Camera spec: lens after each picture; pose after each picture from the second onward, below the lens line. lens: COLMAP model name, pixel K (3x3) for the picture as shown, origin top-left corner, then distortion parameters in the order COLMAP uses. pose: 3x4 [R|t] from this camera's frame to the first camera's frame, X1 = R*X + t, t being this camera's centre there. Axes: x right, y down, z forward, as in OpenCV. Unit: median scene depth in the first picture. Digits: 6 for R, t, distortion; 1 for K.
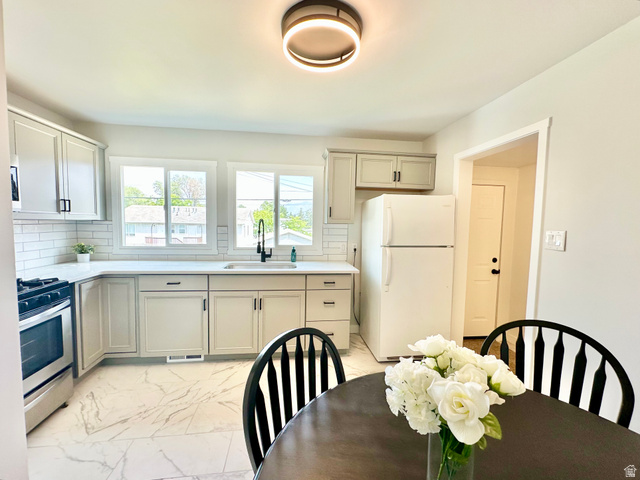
lens RADIAL K [[255.8, 0, 320.2], [0, 255.8, 240.3], [0, 0, 1]] dist [-0.000501, -0.000244]
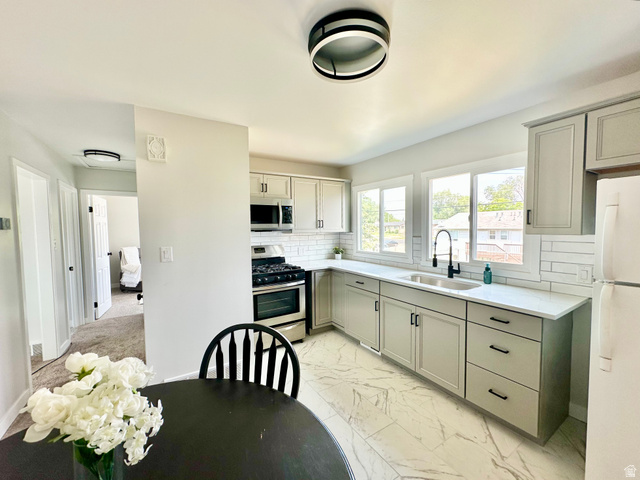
lens RADIAL K [[255.8, 0, 320.6], [0, 255.8, 238.5], [0, 0, 1]] dist [-0.000501, -0.000244]
pose [[0.445027, 0.016284, -0.895369, 0.397030], [-0.040711, 0.999169, -0.002062, -0.032316], [0.894591, 0.037369, 0.445320, 0.221853]]
